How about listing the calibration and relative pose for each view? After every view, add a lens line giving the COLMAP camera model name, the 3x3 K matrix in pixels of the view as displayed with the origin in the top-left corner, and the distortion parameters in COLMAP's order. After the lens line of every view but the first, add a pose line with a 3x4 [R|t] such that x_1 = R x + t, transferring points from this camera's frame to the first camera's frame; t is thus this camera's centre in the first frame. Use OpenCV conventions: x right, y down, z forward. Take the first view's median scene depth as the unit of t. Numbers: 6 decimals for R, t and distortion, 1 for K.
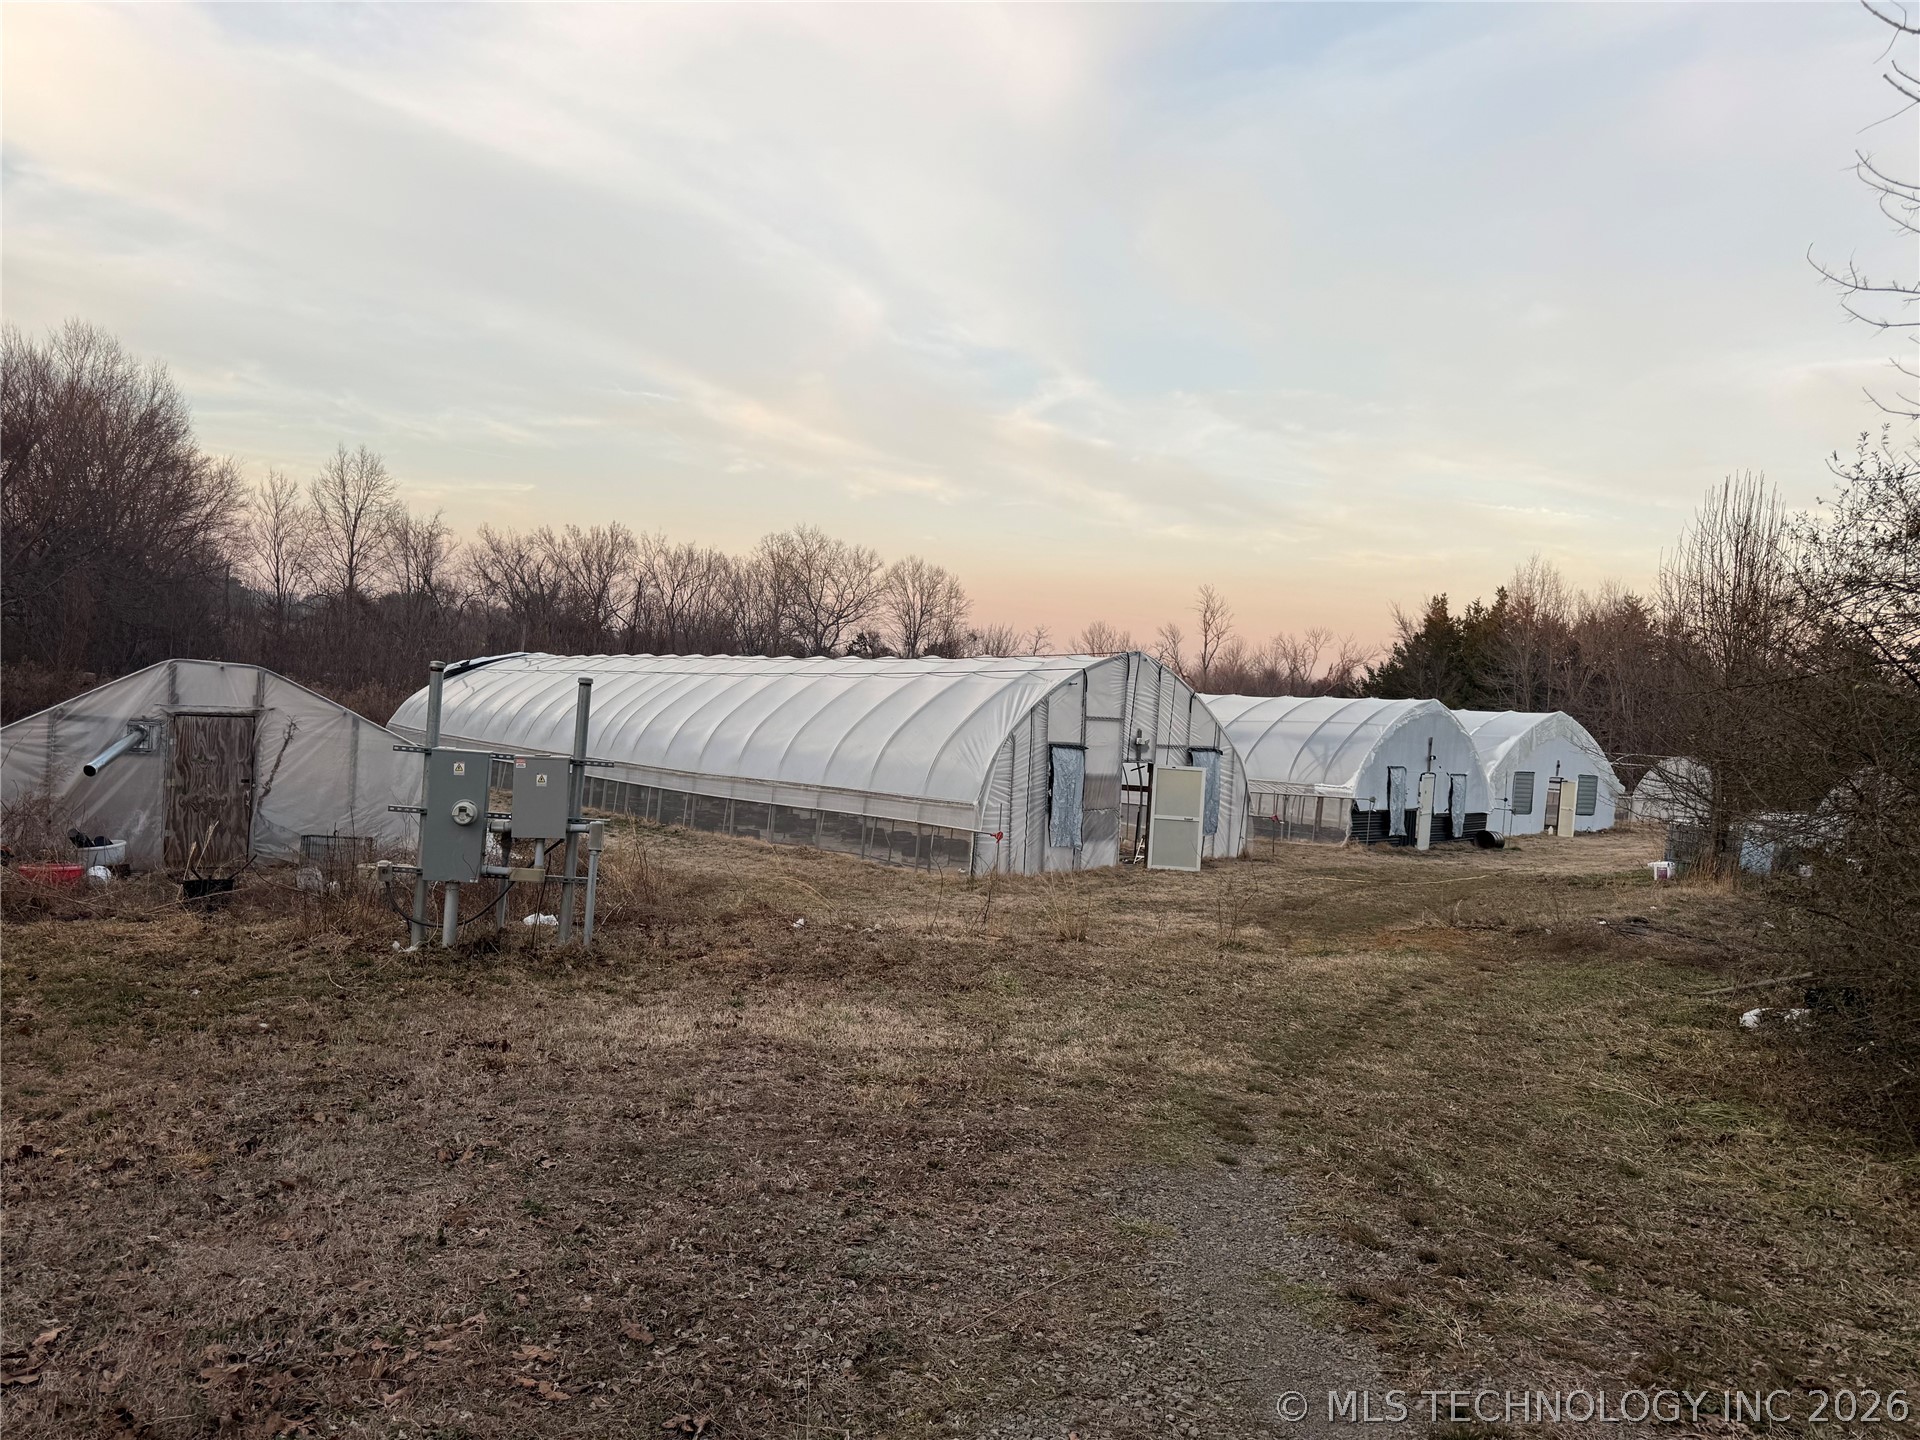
lens RADIAL K [[1287.9, 0, 967.9], [0, 1287.9, 753.0], [0, 0, 1]] dist [0.040082, -0.060818]
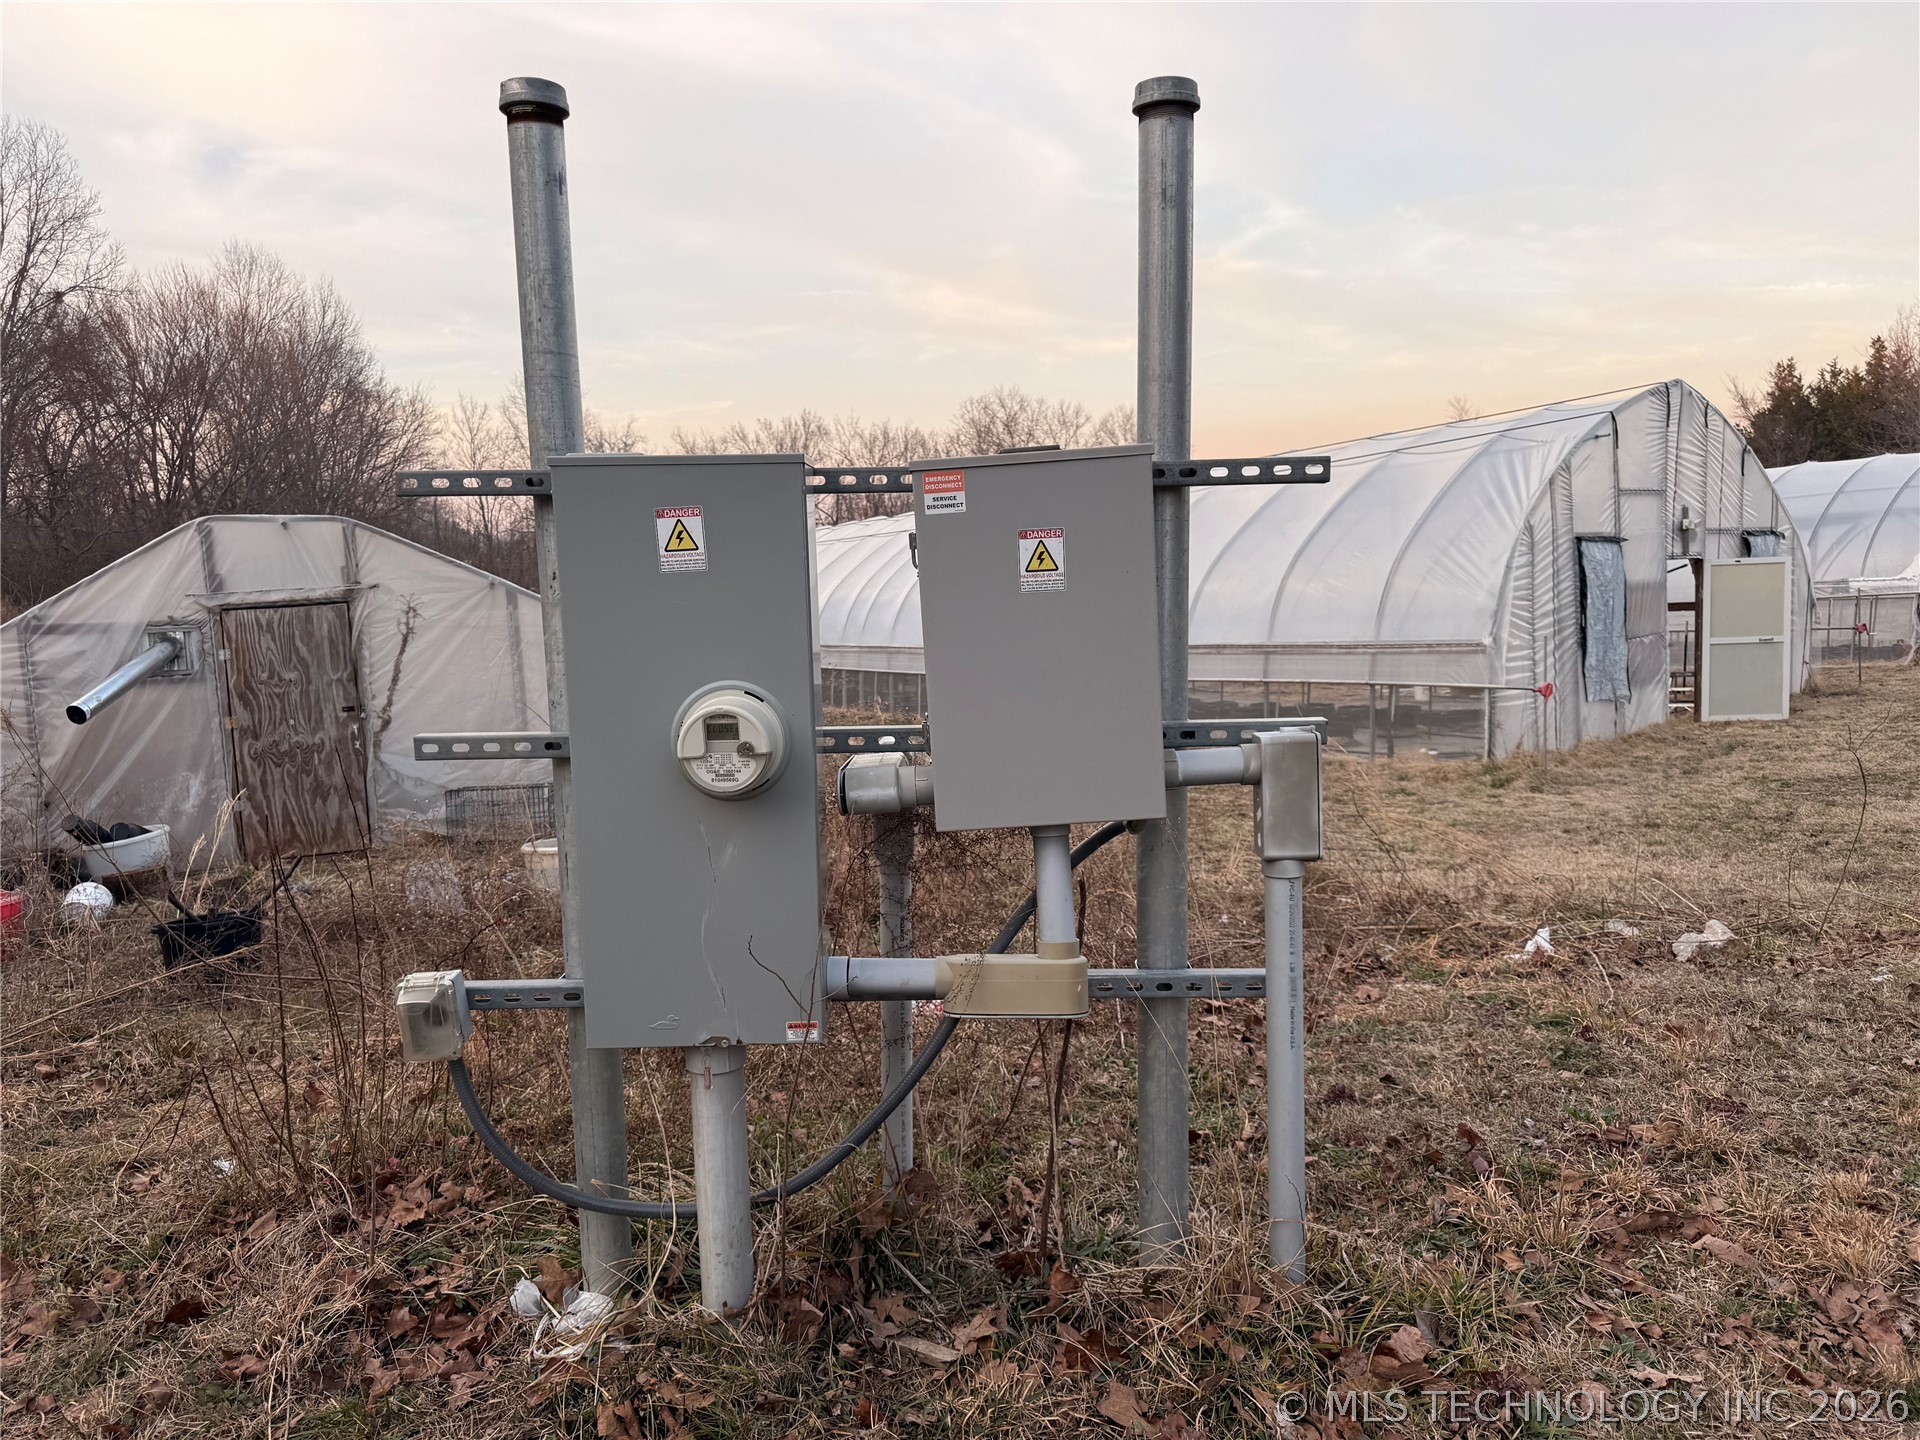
lens RADIAL K [[1287.9, 0, 967.9], [0, 1287.9, 753.0], [0, 0, 1]] dist [0.040082, -0.060818]
pose [[0.983374, -0.084450, -0.160757, -0.175915], [0.099054, 0.991436, 0.085103, 0.018811], [0.152194, -0.099612, 0.983318, 0.442953]]
